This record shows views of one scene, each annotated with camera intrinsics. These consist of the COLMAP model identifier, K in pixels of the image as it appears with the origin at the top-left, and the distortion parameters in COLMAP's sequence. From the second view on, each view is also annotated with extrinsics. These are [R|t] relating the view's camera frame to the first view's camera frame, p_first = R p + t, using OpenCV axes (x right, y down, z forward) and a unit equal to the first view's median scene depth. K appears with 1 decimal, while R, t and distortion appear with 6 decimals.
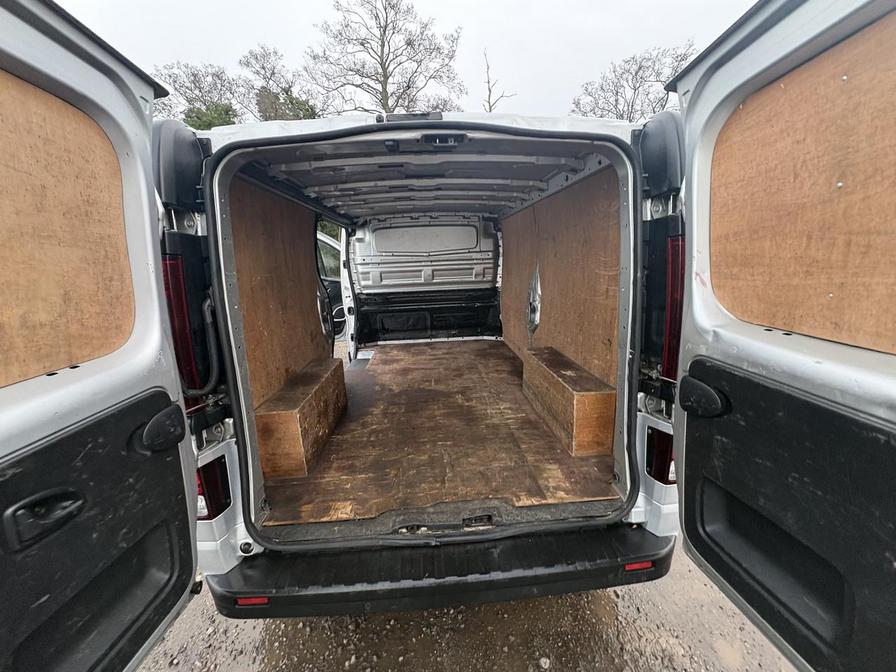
lens RADIAL K [[356.4, 0, 447.6], [0, 356.4, 336.5], [0, 0, 1]] dist [0.001122, -0.000420]
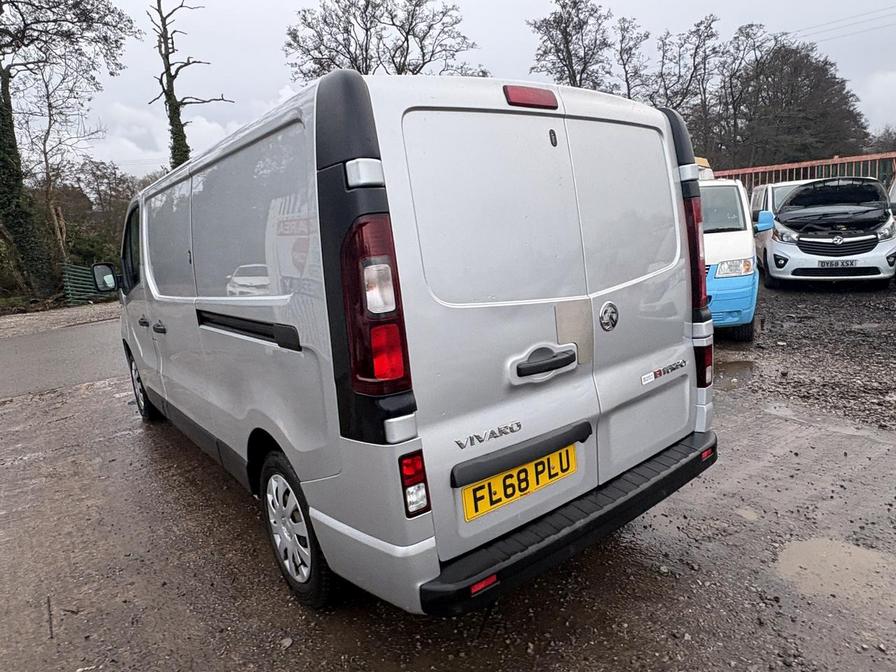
lens RADIAL K [[559.6, 0, 445.9], [0, 559.6, 330.9], [0, 0, 1]] dist [-0.001159, 0.004736]
pose [[0.829287, -0.127445, 0.544097, -1.065578], [0.172426, 0.984496, -0.032204, 0.098365], [-0.531557, 0.120523, 0.838404, -0.192125]]
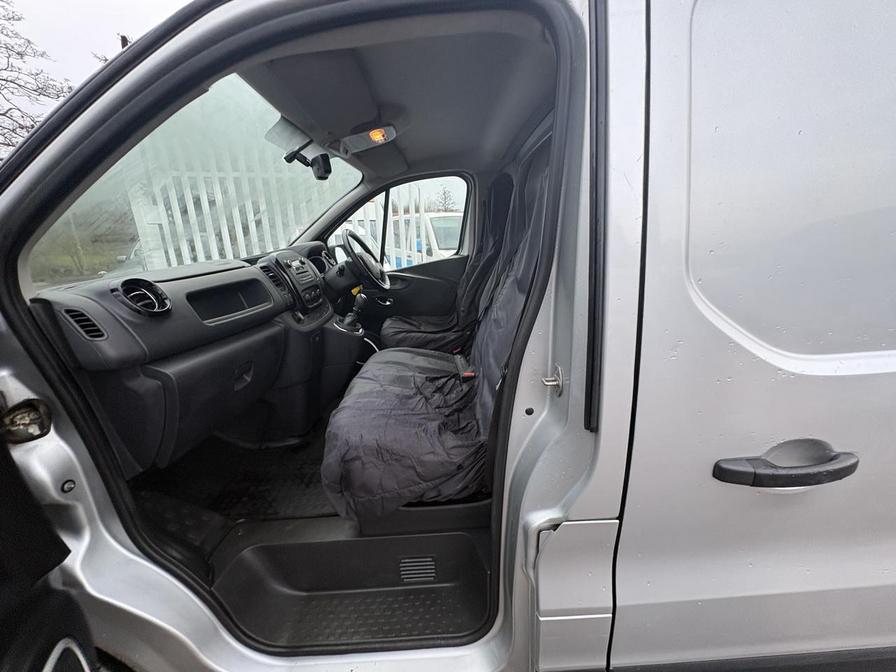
lens RADIAL K [[356.4, 0, 446.9], [0, 356.4, 335.4], [0, 0, 1]] dist [0.001122, -0.000420]
pose [[0.051878, -0.237371, 0.970033, -1.196884], [0.265814, 0.939582, 0.215703, -0.553078], [-0.962627, 0.246658, 0.111840, 2.719493]]
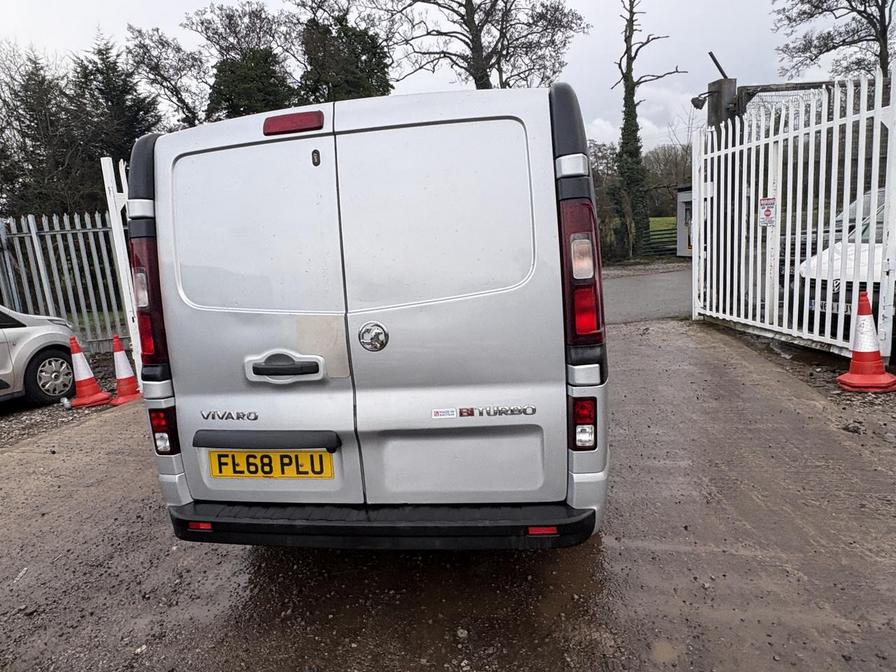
lens RADIAL K [[559.6, 0, 447.8], [0, 559.6, 335.1], [0, 0, 1]] dist [-0.001159, 0.004736]
pose [[0.971612, -0.000118, -0.236581, 0.549343], [-0.011465, 0.998801, -0.047583, 0.148115], [0.236303, 0.048945, 0.970446, -0.507829]]
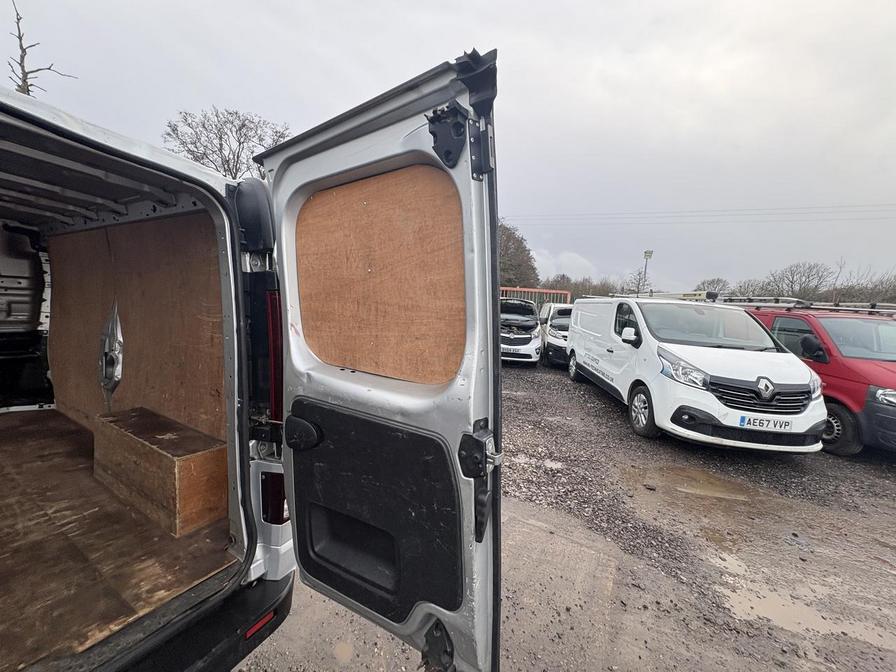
lens RADIAL K [[356.4, 0, 448.0], [0, 356.4, 336.1], [0, 0, 1]] dist [0.001122, -0.000420]
pose [[0.555978, 0.000767, 0.831196, 0.015950], [0.102615, 0.992286, -0.069554, -0.005510], [-0.824838, 0.123964, 0.551611, -0.033100]]
